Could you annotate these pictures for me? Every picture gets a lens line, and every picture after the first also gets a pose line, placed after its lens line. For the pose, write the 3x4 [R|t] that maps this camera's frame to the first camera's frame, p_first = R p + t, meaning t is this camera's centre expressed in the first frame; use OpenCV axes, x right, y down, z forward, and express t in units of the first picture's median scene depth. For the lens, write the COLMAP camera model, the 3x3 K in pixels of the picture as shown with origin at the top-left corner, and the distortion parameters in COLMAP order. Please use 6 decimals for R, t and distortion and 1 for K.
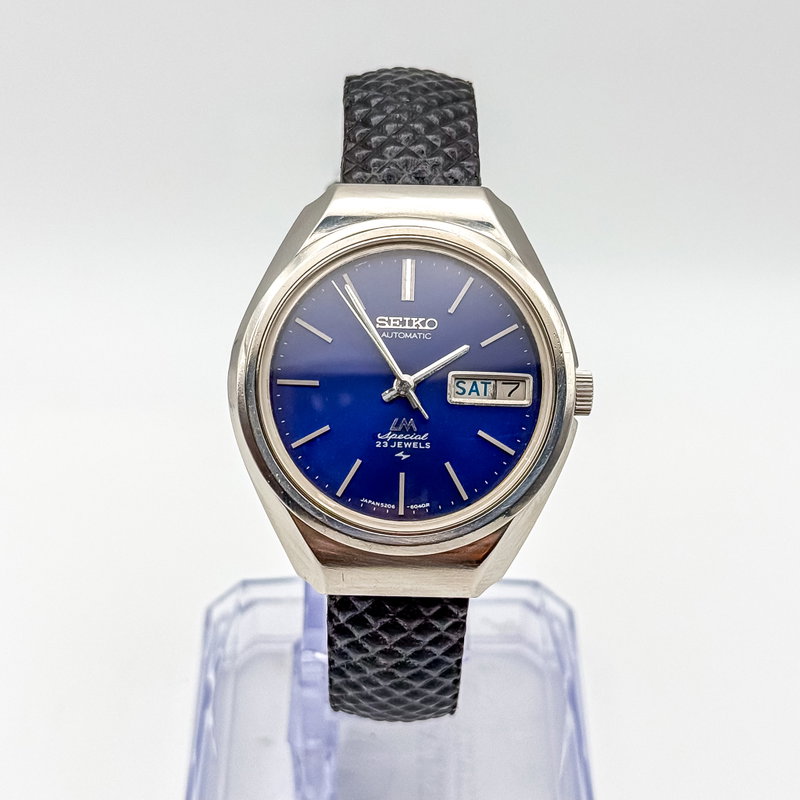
lens RADIAL K [[2140.4, 0, 400.0], [0, 2140.4, 400.0], [0, 0, 1]] dist [-0.004538, -0.069110]
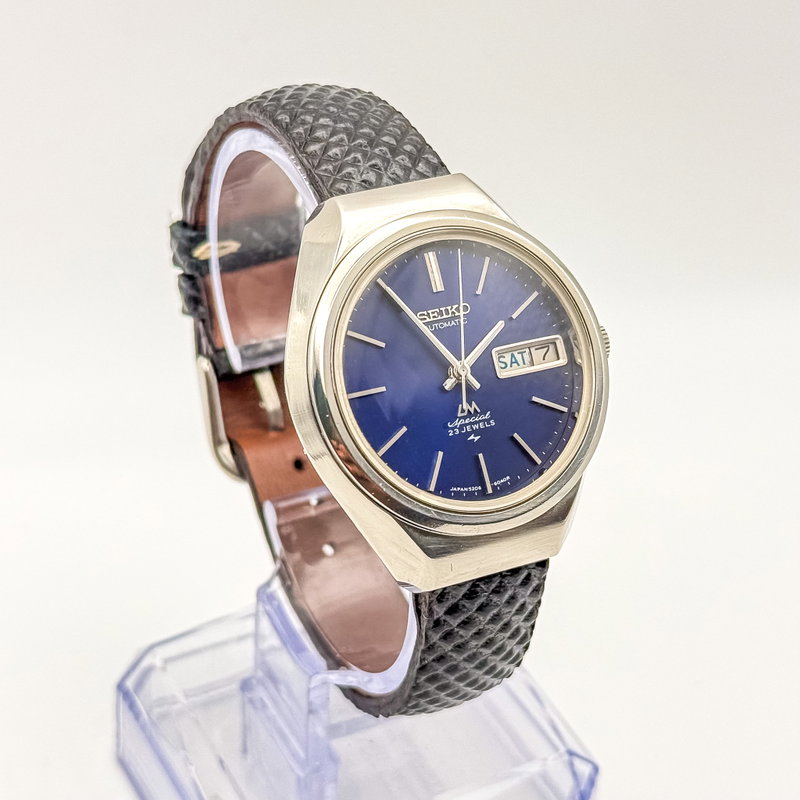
lens RADIAL K [[2140.4, 0, 400.0], [0, 2140.4, 400.0], [0, 0, 1]] dist [-0.004538, -0.069110]
pose [[0.886206, -0.231836, 0.401113, -0.438344], [0.242916, 0.969755, 0.023808, -0.024868], [-0.394501, 0.076338, 0.915719, 0.068154]]
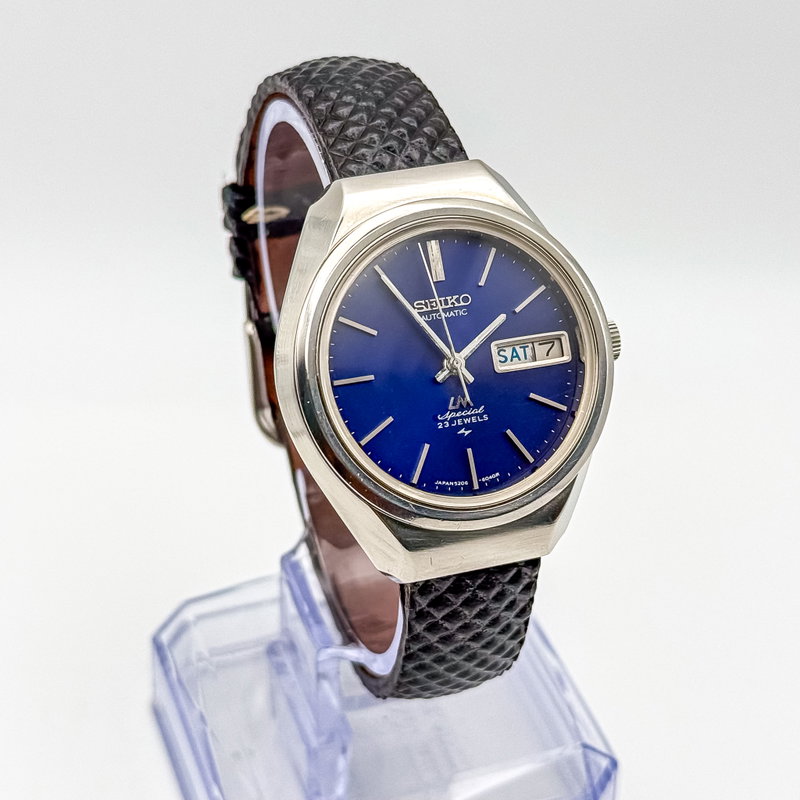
lens RADIAL K [[2140.4, 0, 400.0], [0, 2140.4, 400.0], [0, 0, 1]] dist [-0.004538, -0.069110]
pose [[0.944020, -0.187387, 0.271501, -0.299717], [0.183970, 0.982188, 0.038225, -0.033257], [-0.273828, 0.013863, 0.961679, 0.031123]]
